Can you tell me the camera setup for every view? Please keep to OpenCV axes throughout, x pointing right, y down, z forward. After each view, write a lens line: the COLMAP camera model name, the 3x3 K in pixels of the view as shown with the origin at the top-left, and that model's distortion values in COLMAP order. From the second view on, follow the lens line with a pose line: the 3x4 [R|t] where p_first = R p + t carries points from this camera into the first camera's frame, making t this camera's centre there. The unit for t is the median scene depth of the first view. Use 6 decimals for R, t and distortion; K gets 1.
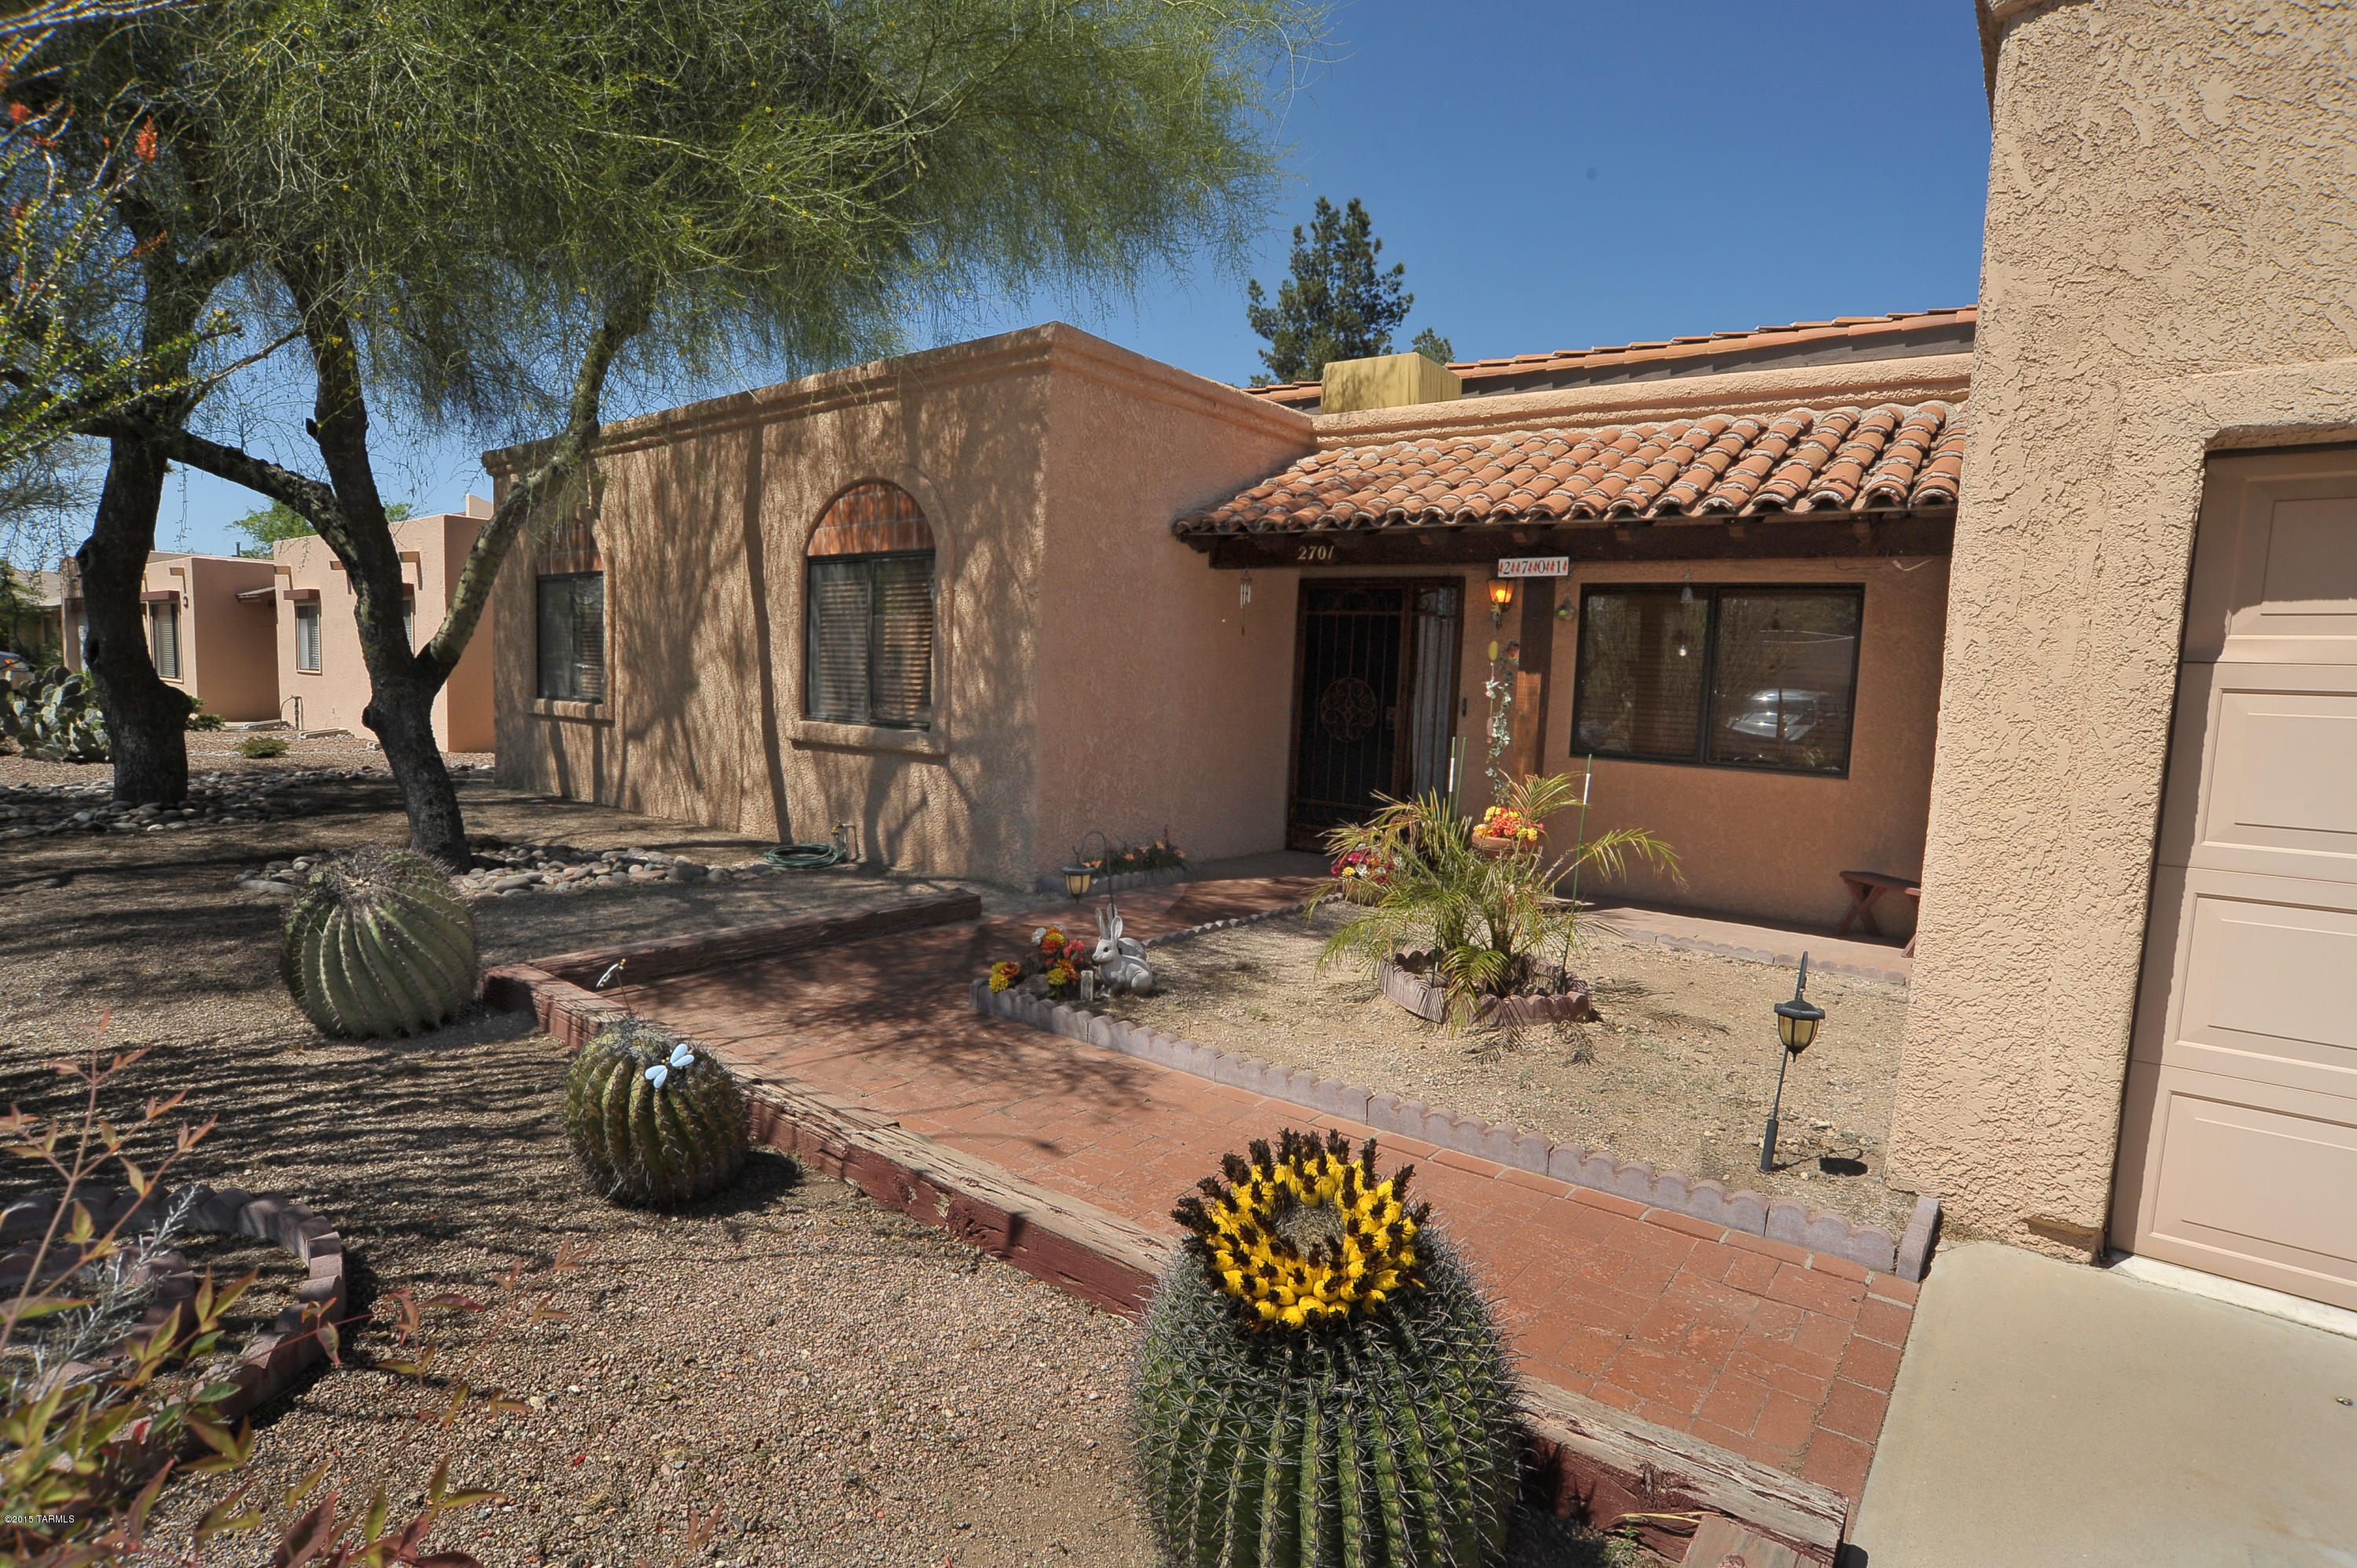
lens RADIAL K [[1201.2, 0, 1187.7], [0, 1201.2, 820.1], [0, 0, 1]] dist [-0.098933, 0.037913]
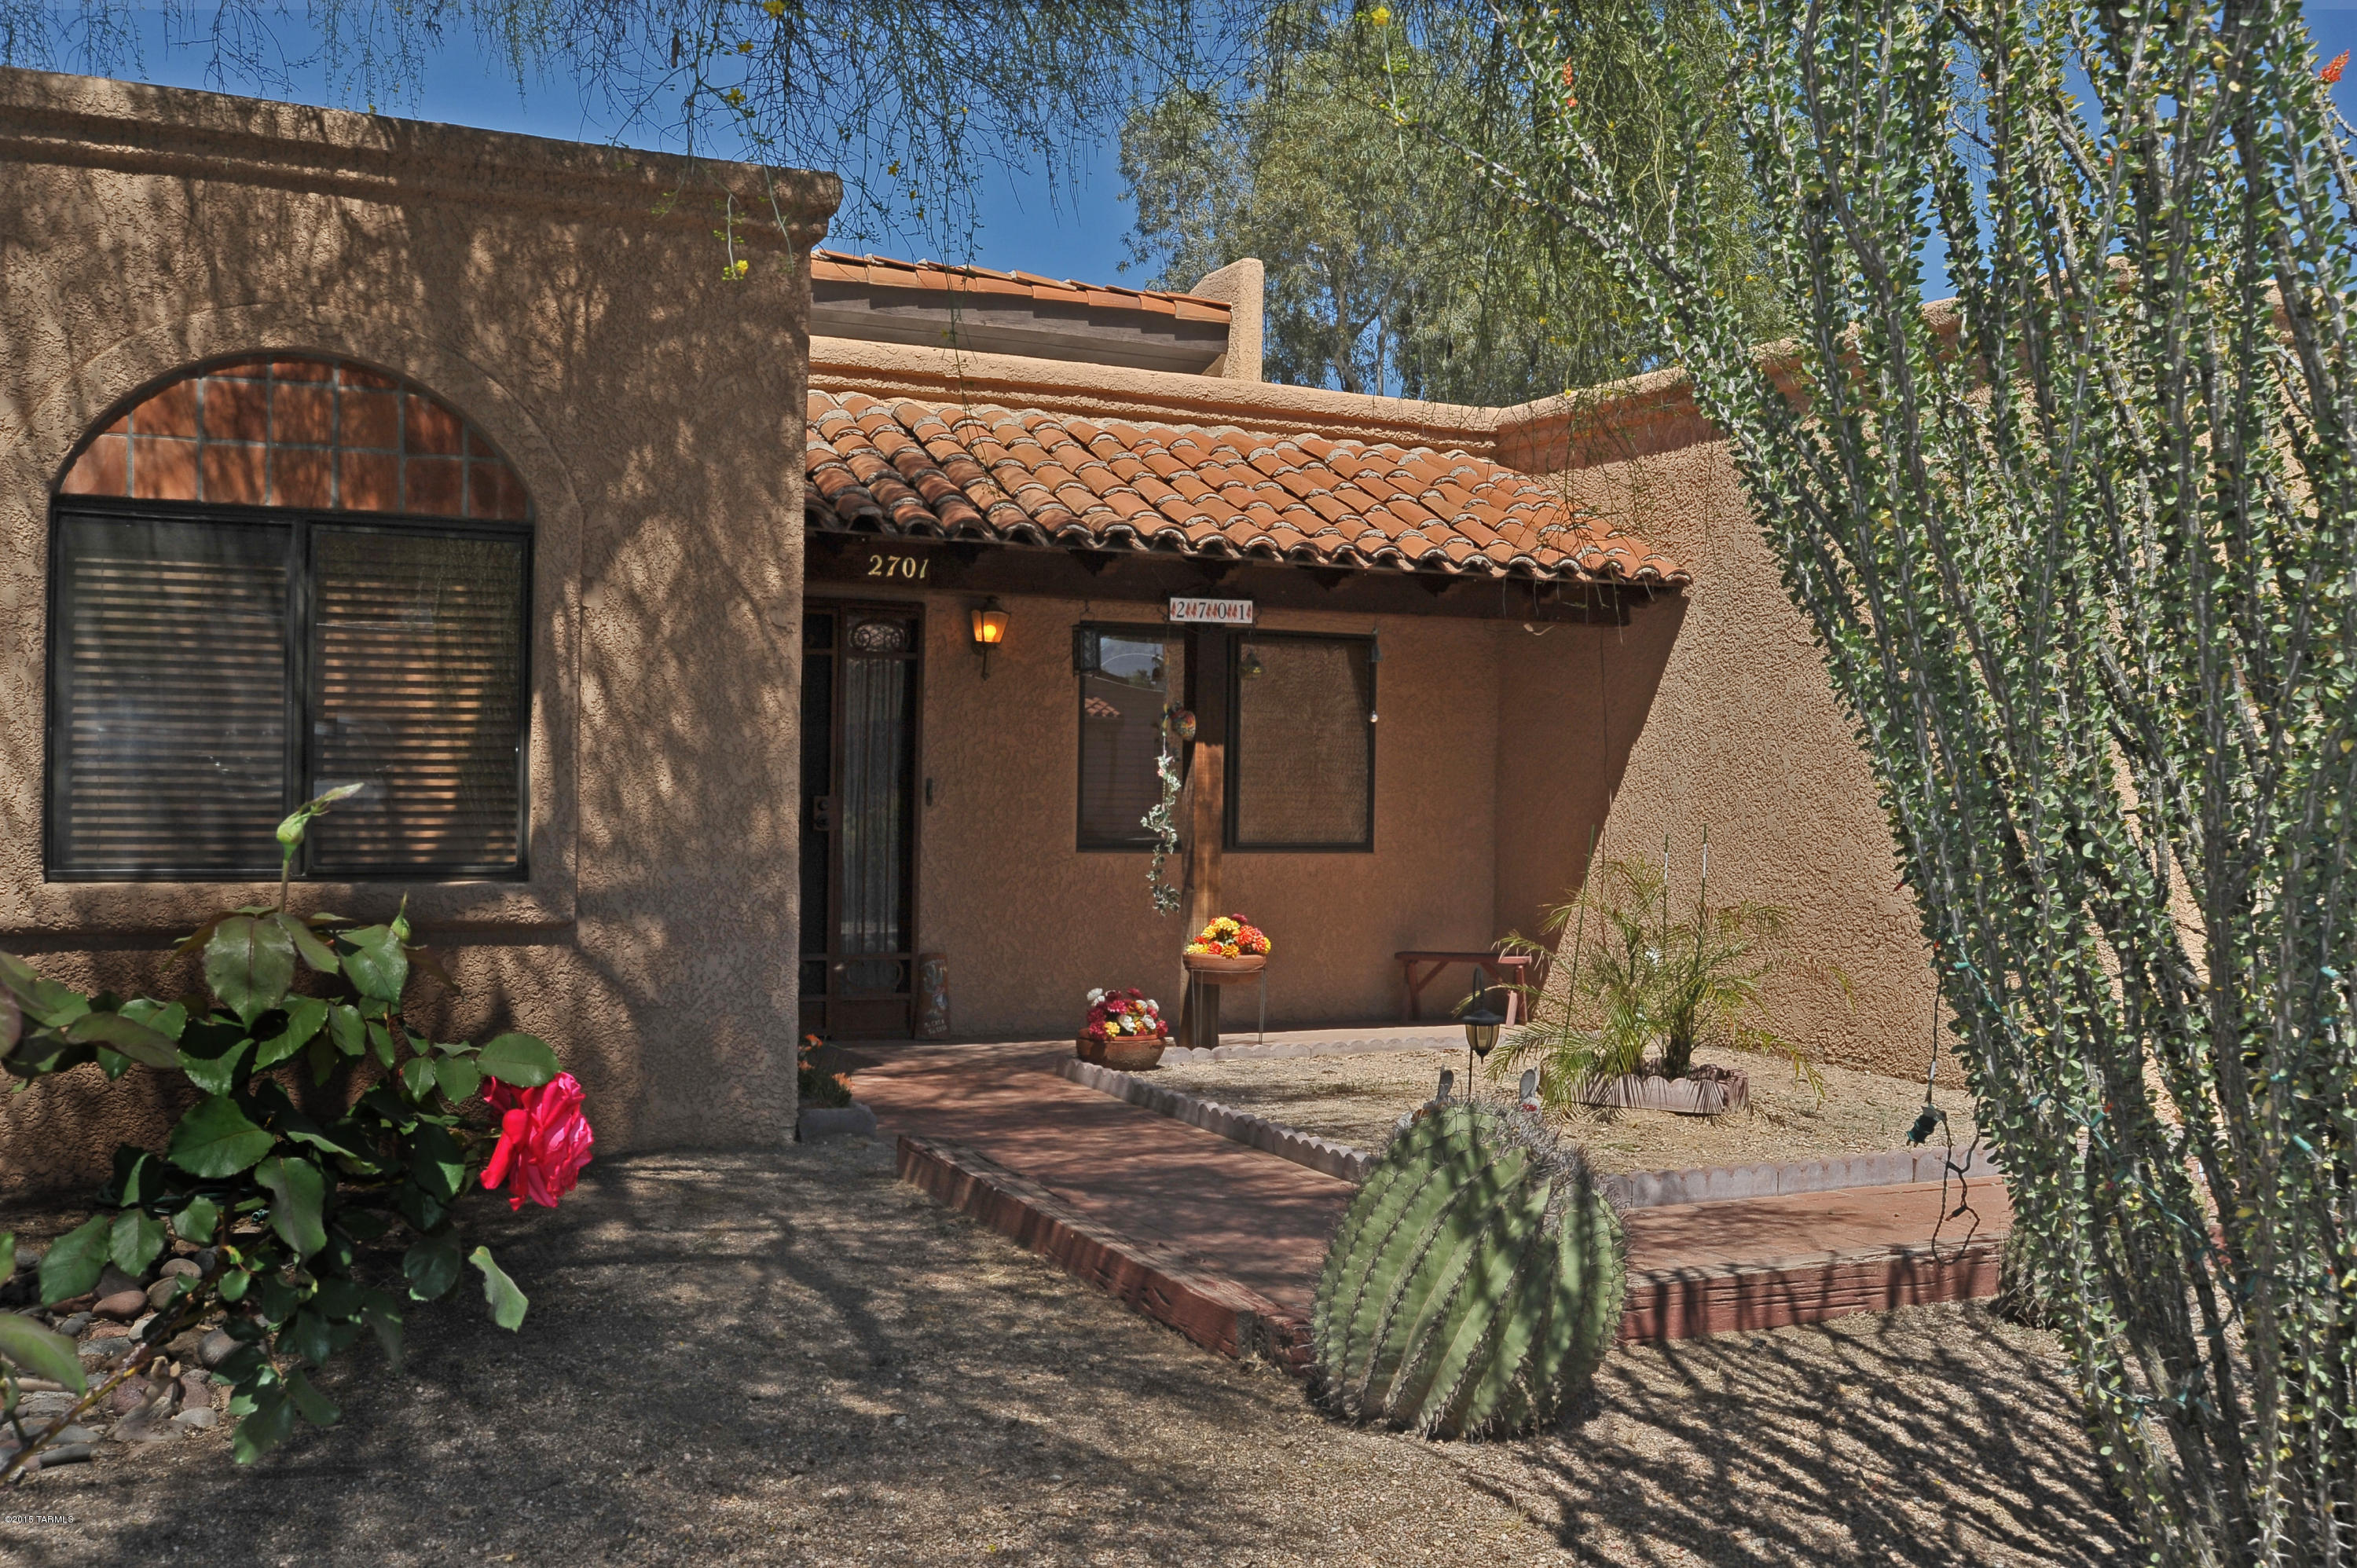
lens RADIAL K [[2220.9, 0, 1194.3], [0, 2220.9, 828.7], [0, 0, 1]] dist [-0.016539, 0.000000]
pose [[0.446982, -0.051447, 0.893062, -0.847502], [0.109715, 0.993960, 0.002347, -0.060582], [-0.887789, 0.096934, 0.449927, 0.295409]]
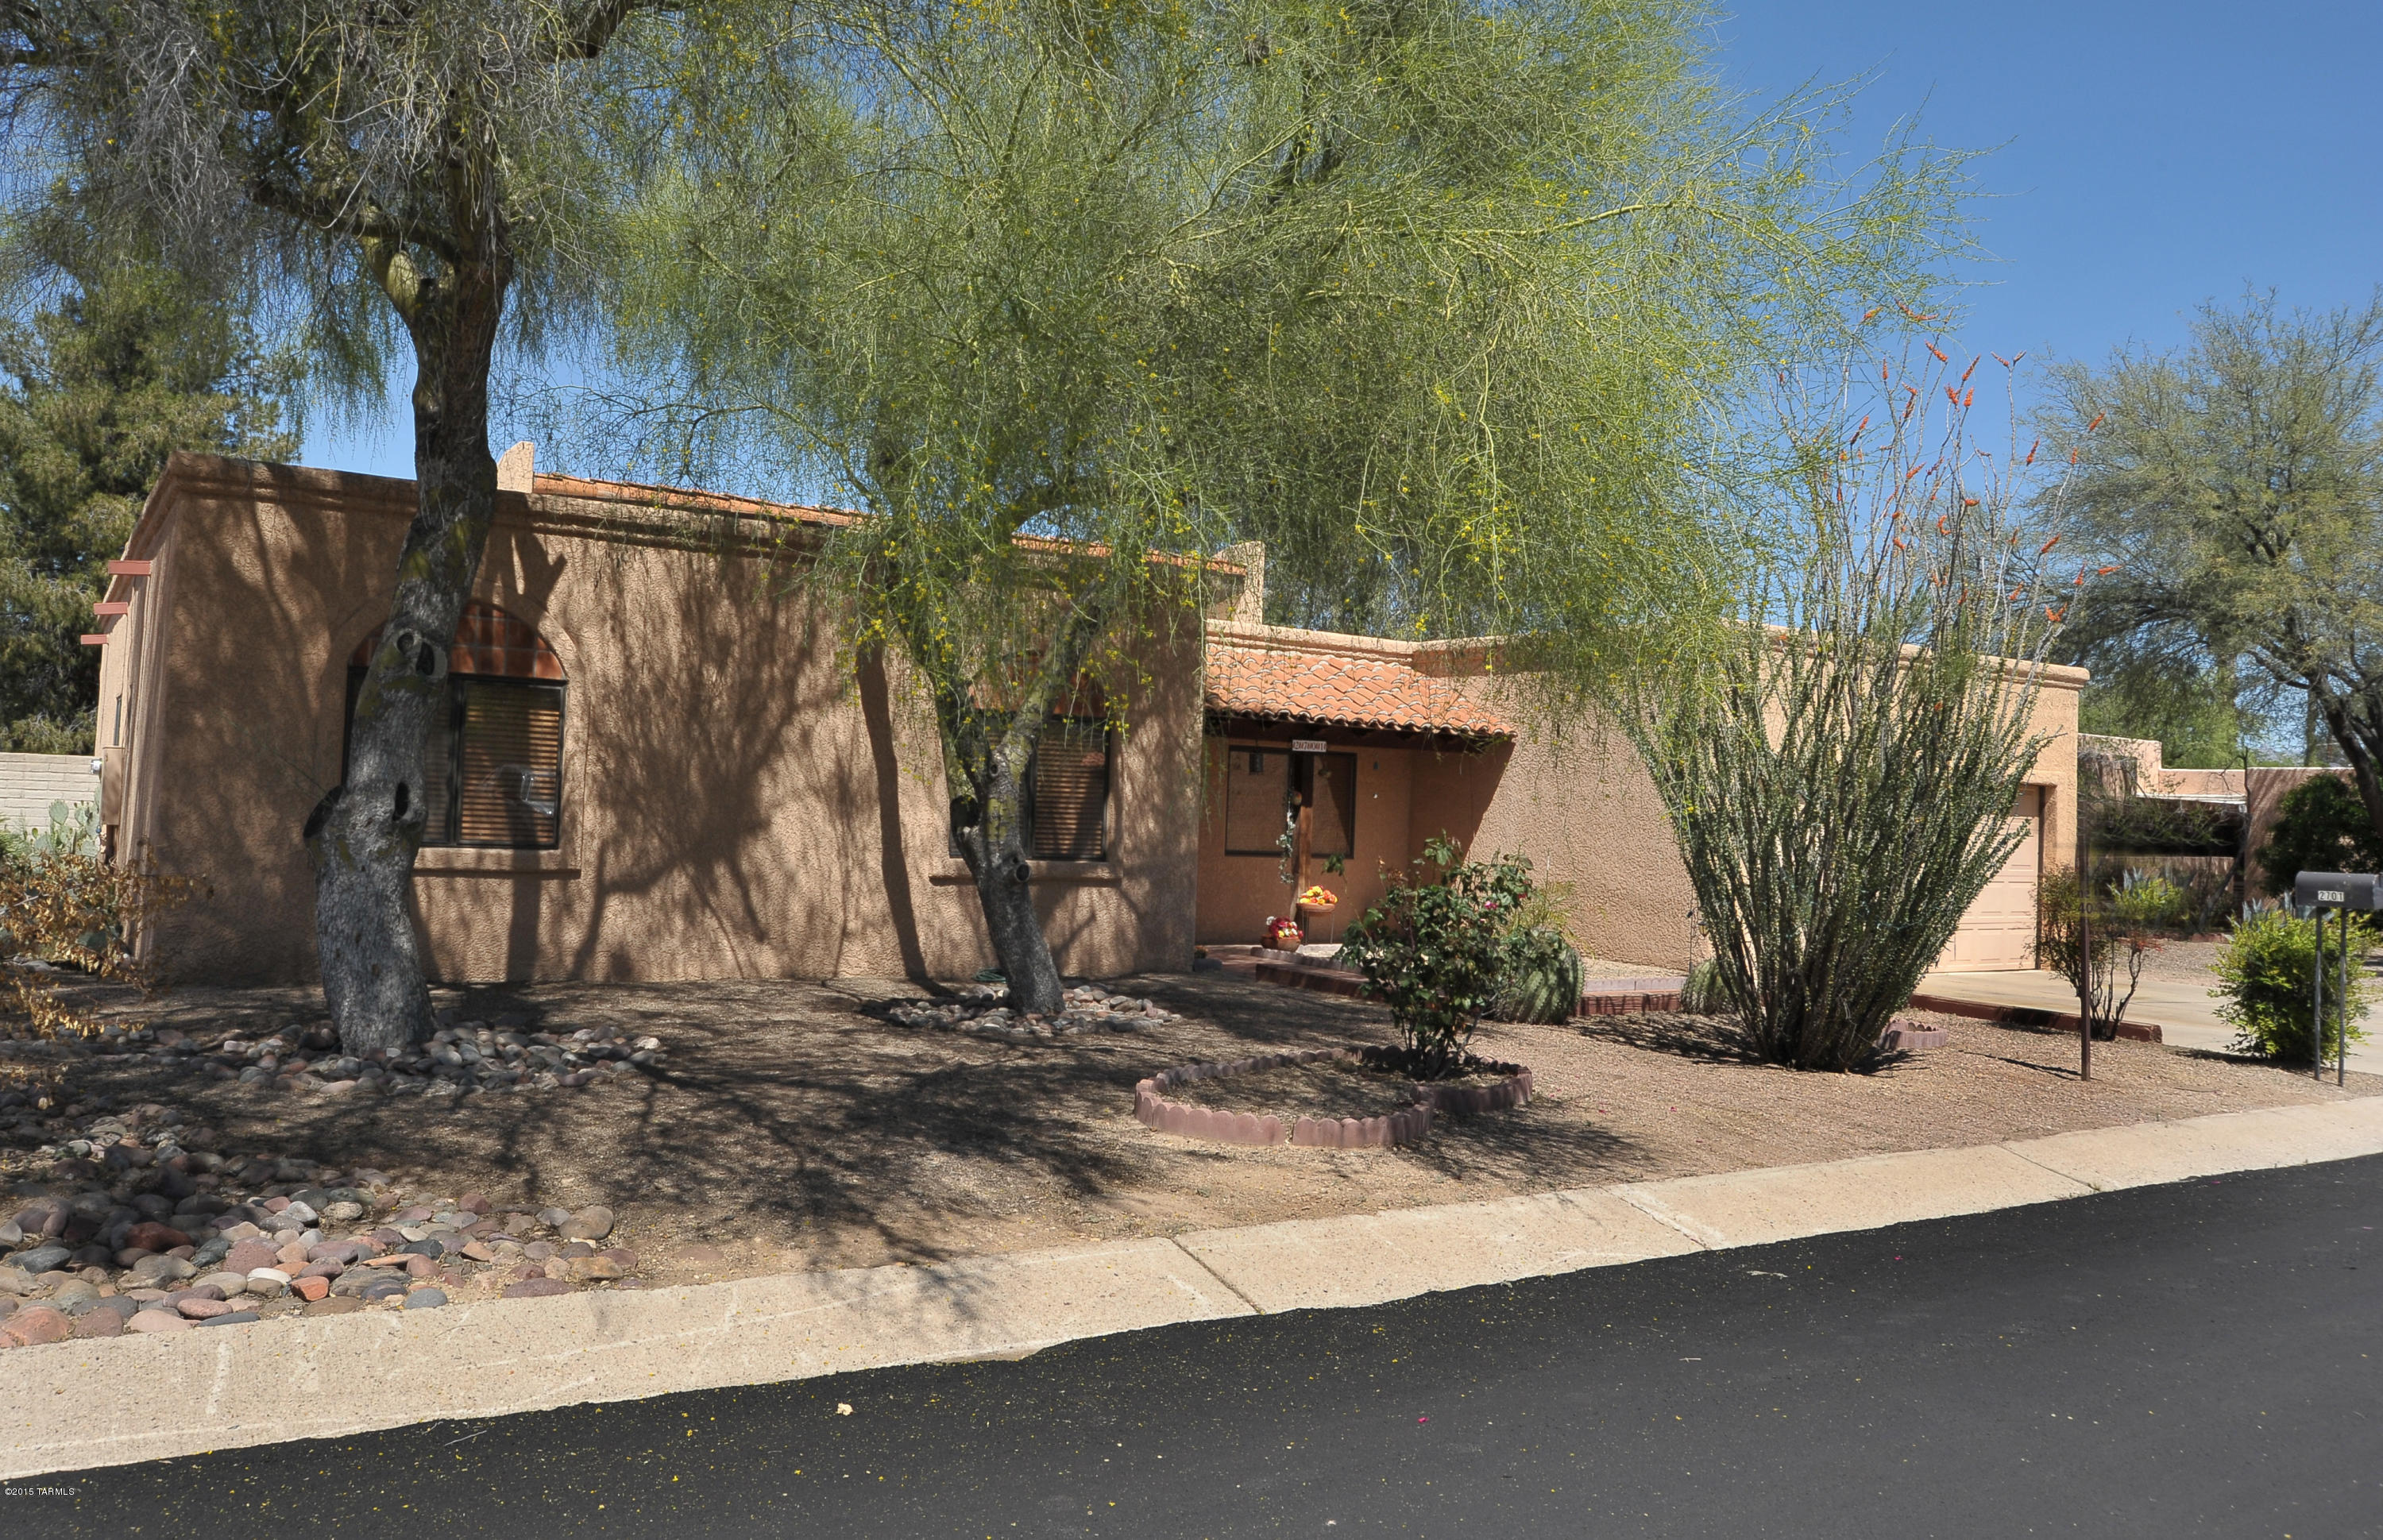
lens RADIAL K [[1759.5, 0, 1191.7], [0, 1759.5, 781.2], [0, 0, 1]] dist [-0.029471, -0.000338]
pose [[0.328691, -0.009777, 0.944387, -1.774128], [0.088355, 0.995879, -0.020441, -0.102480], [-0.940295, 0.090160, 0.328201, 0.269064]]
